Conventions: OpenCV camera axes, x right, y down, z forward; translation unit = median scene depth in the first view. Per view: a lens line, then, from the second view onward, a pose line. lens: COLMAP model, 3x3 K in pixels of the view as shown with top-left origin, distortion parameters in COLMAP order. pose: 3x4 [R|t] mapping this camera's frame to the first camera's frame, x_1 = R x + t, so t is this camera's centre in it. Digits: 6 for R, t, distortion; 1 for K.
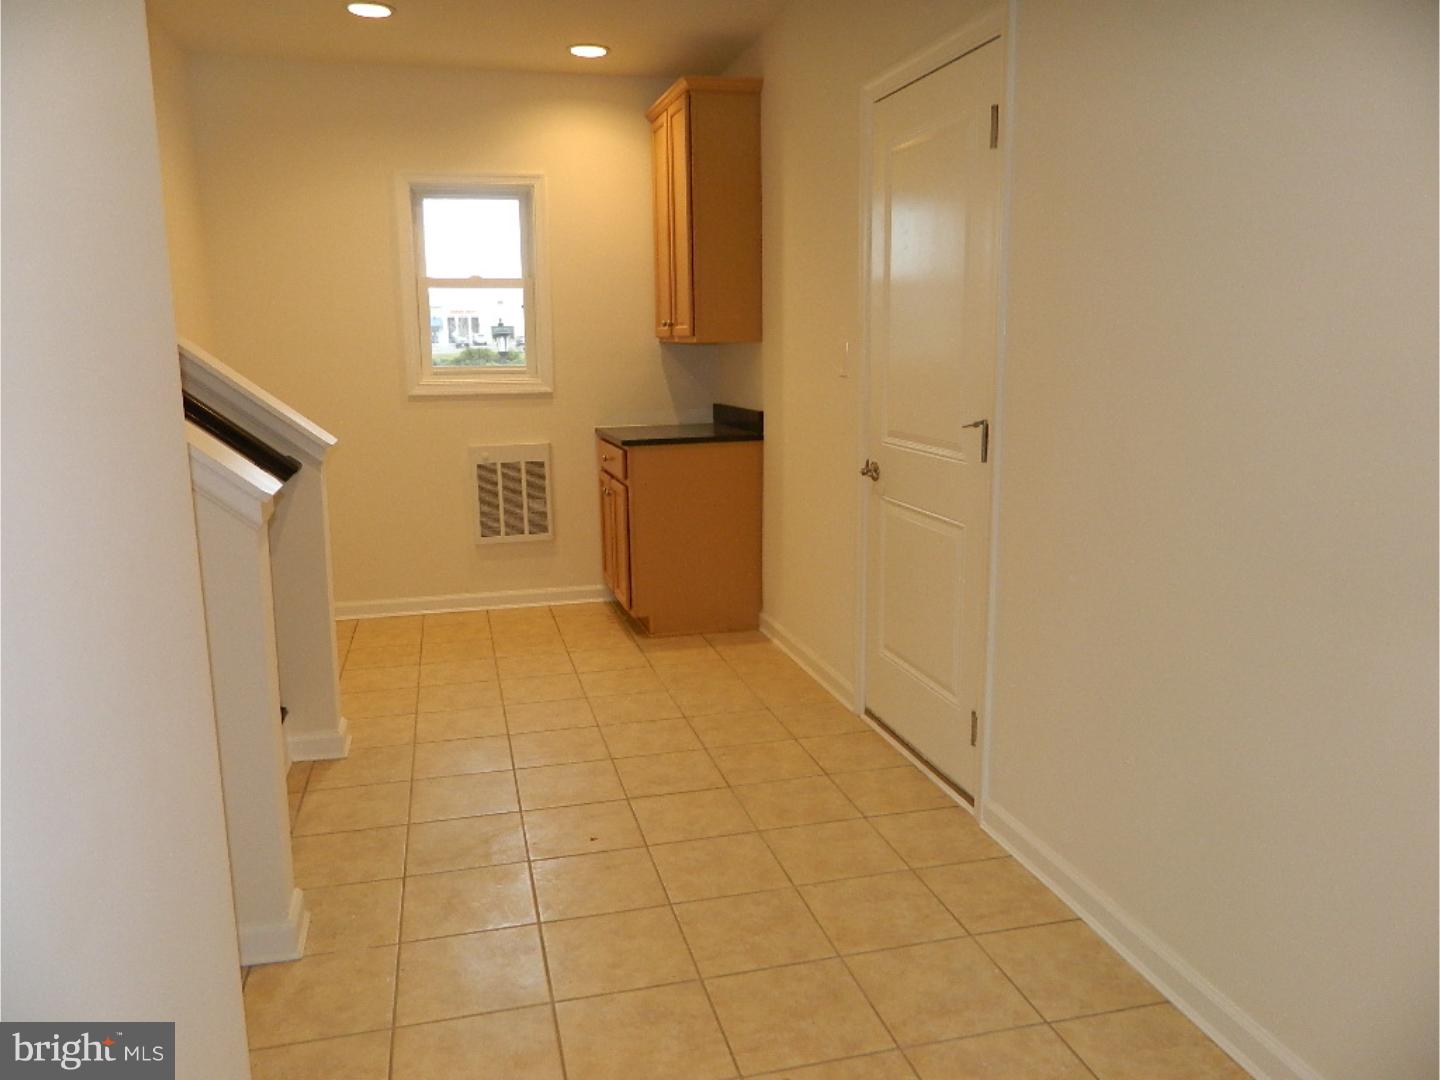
lens RADIAL K [[1056.0, 0, 714.6], [0, 1056.0, 534.3], [0, 0, 1]] dist [0.002686, 0.001952]
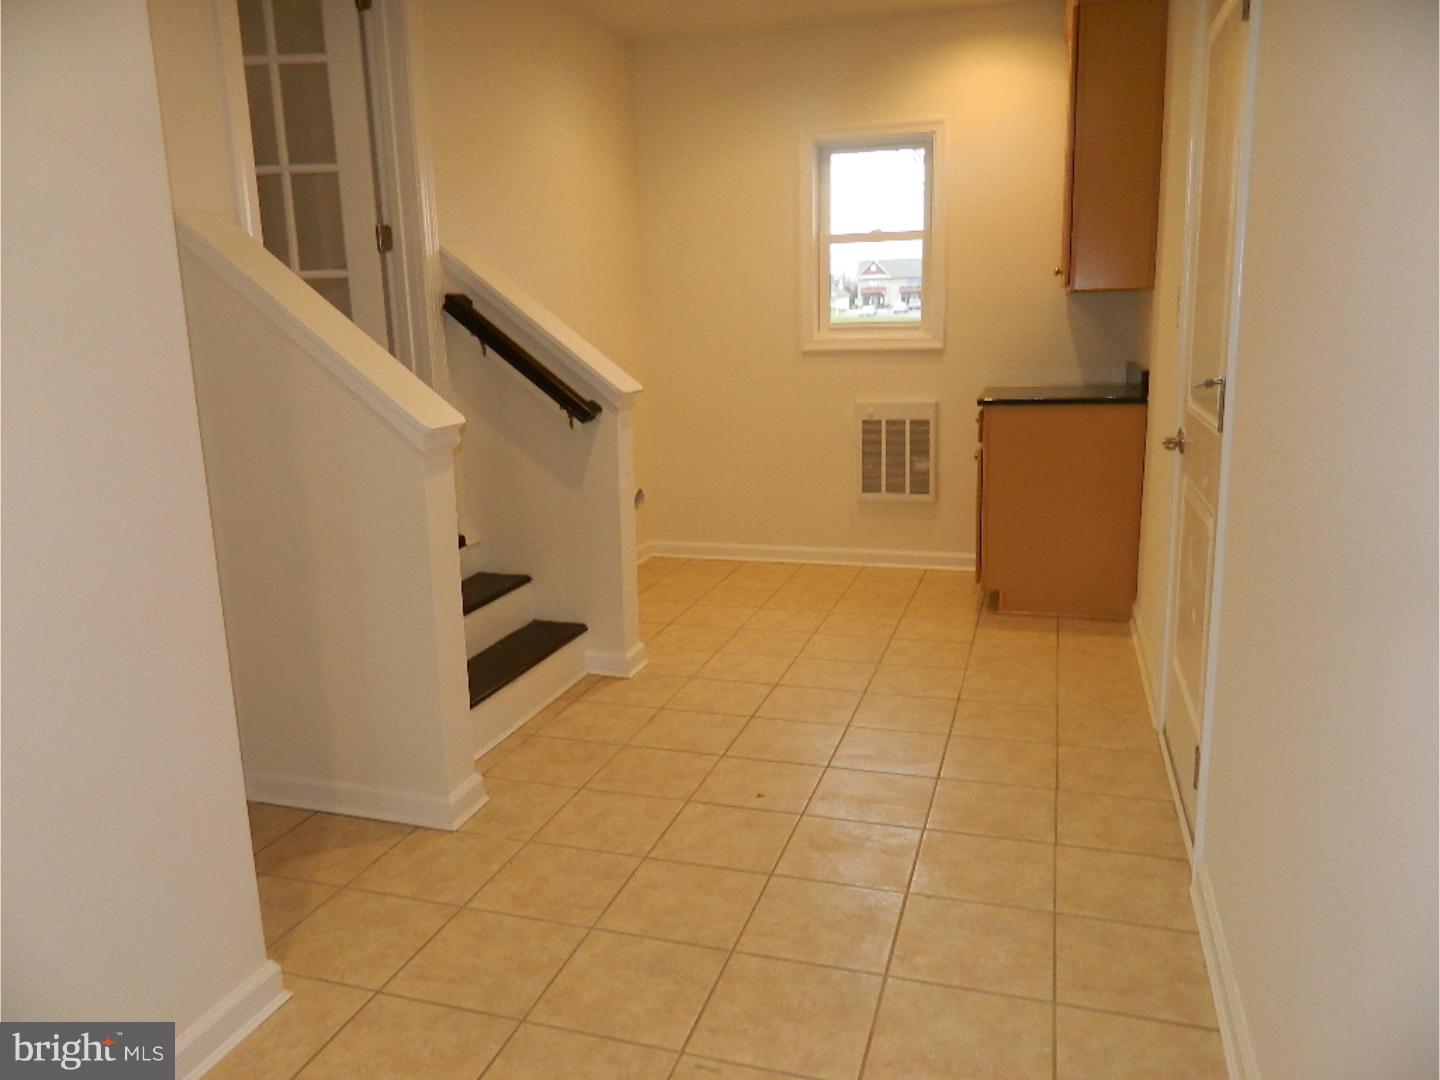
lens RADIAL K [[1056.0, 0, 714.6], [0, 1056.0, 534.3], [0, 0, 1]] dist [0.002686, 0.001952]
pose [[0.848368, 0.096046, -0.520621, 0.192486], [-0.077566, 0.995343, 0.057229, -0.005204], [0.523694, -0.008169, 0.851868, 0.075296]]
